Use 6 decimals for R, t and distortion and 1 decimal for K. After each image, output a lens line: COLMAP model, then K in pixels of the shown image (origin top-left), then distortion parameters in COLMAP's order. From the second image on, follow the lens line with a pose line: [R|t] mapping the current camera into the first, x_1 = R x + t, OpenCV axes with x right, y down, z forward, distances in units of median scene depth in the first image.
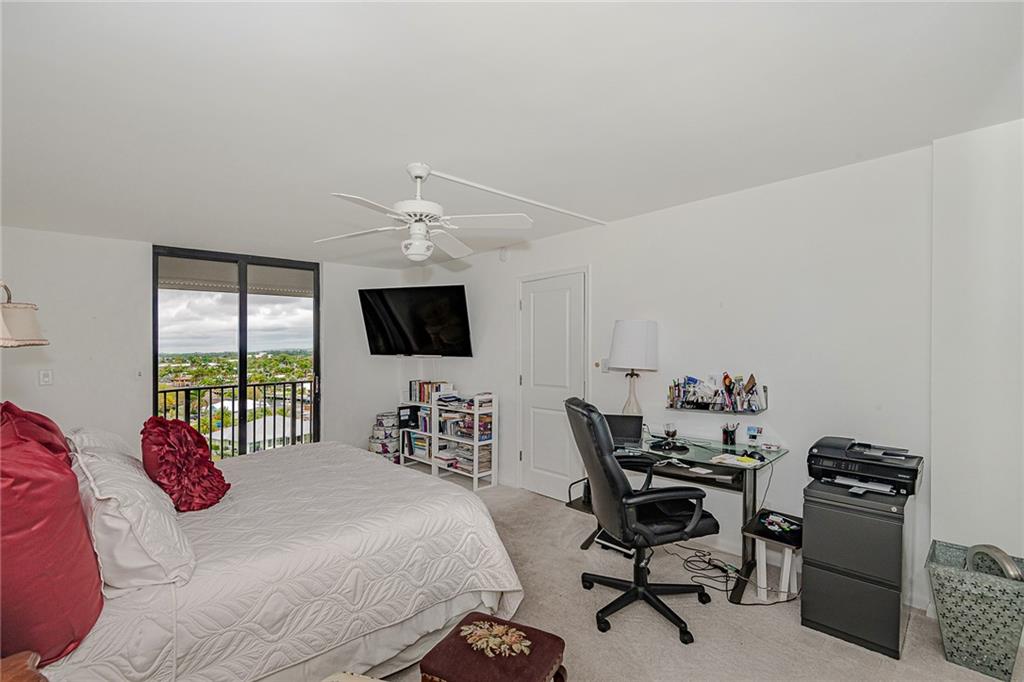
lens RADIAL K [[478.7, 0, 512.0], [0, 478.7, 341.0], [0, 0, 1]] dist [0.000705, -0.000172]
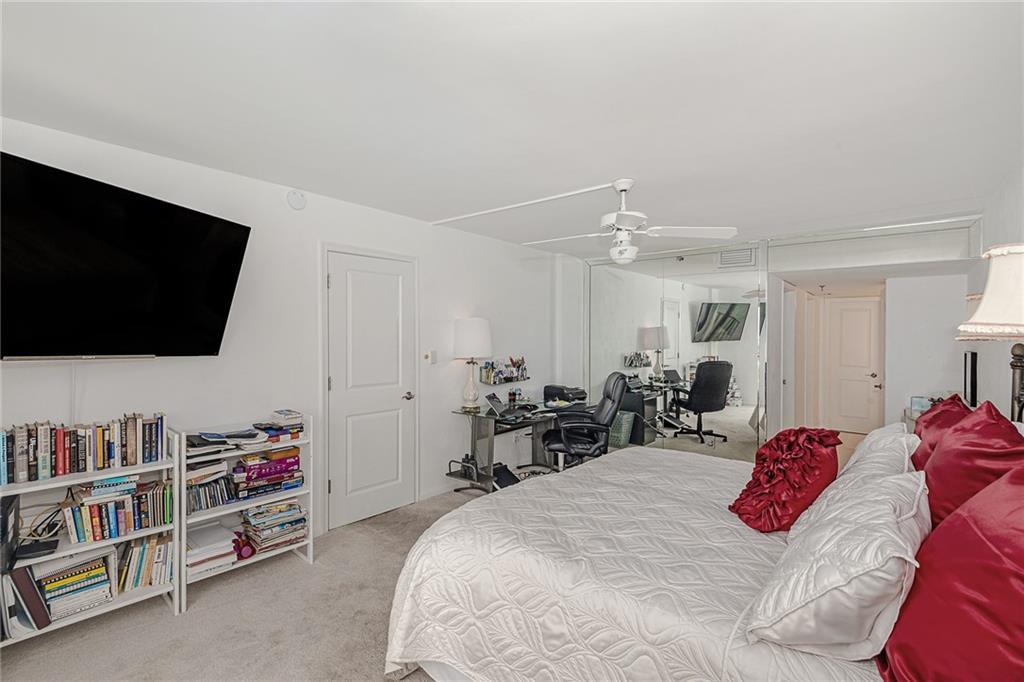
lens RADIAL K [[478.7, 0, 512.0], [0, 478.7, 341.0], [0, 0, 1]] dist [0.000705, -0.000172]
pose [[-0.130247, 0.002595, 0.991478, -0.744325], [-0.014029, 0.999892, -0.004459, 0.015516], [-0.991382, -0.014490, -0.130196, 0.817396]]
